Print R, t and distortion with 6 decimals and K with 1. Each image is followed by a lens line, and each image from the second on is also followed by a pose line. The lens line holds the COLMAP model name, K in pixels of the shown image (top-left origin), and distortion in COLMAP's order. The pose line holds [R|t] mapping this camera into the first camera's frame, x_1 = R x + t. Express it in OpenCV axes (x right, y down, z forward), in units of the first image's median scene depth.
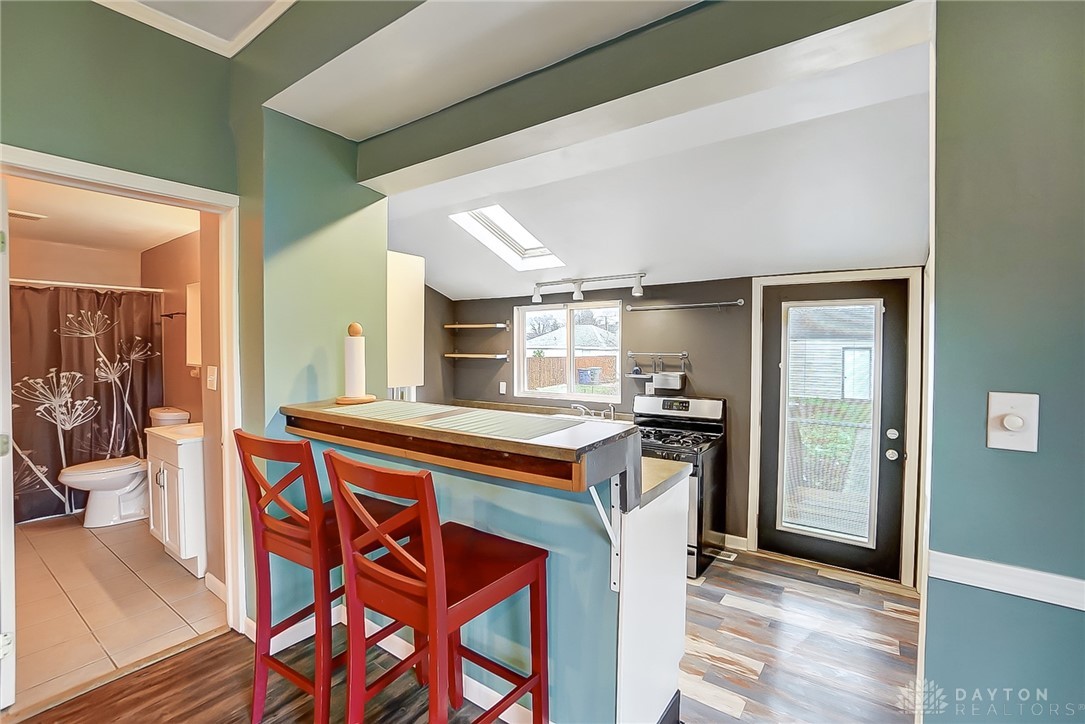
lens RADIAL K [[470.8, 0, 554.5], [0, 470.8, 357.9], [0, 0, 1]] dist [-0.000090, 0.000039]
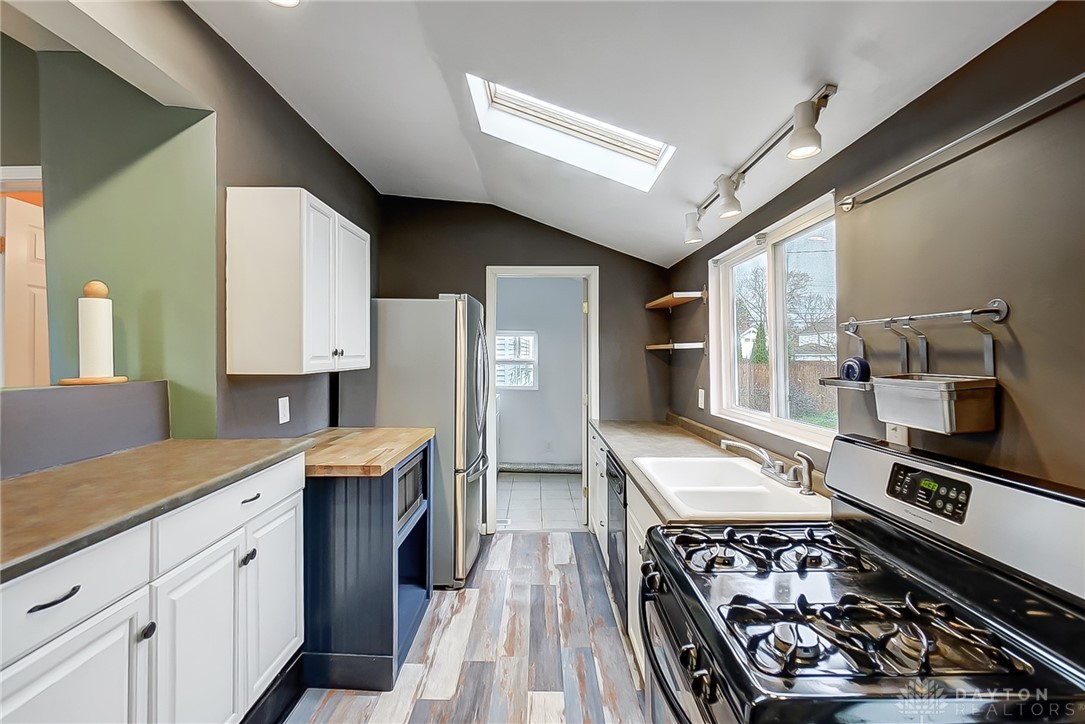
lens RADIAL K [[470.8, 0, 554.5], [0, 470.8, 357.9], [0, 0, 1]] dist [-0.000090, 0.000039]
pose [[0.590020, -0.003590, -0.807380, 0.330470], [-0.010136, 0.999878, -0.011853, 0.025160], [0.807325, 0.015177, 0.589912, 0.607095]]
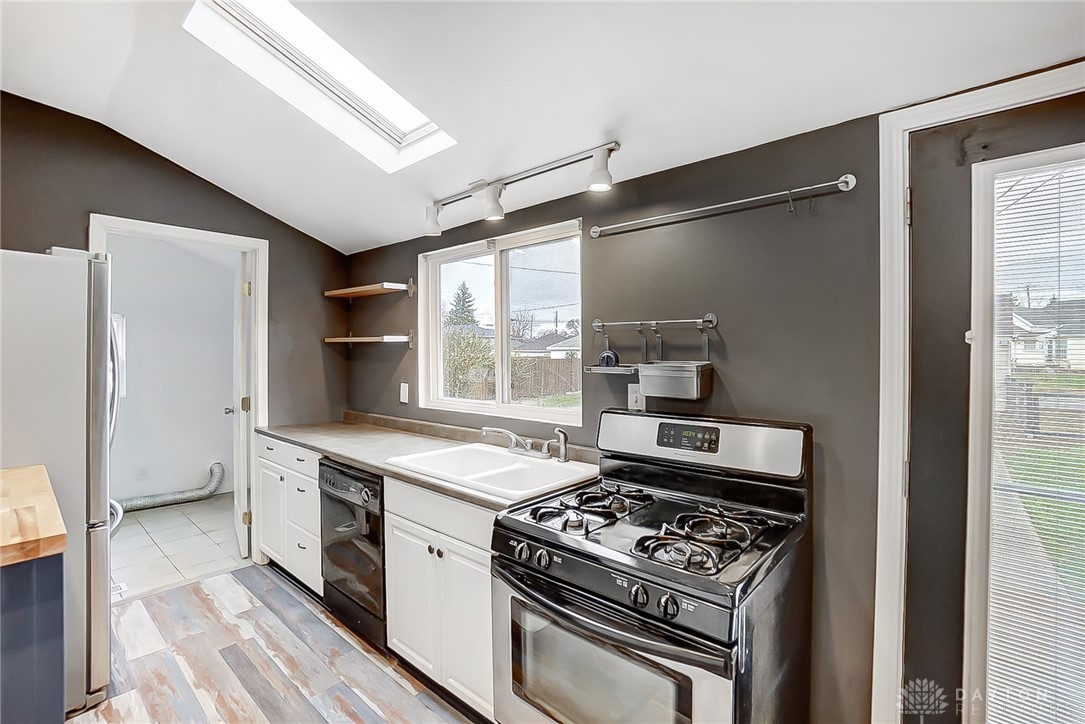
lens RADIAL K [[478.8, 0, 541.7], [0, 478.8, 356.2], [0, 0, 1]] dist [-0.055929, 0.019119]
pose [[0.993652, -0.002214, -0.112479, 0.162557], [0.001074, 0.999947, -0.010192, 0.029330], [0.112496, 0.010007, 0.993602, 0.516660]]
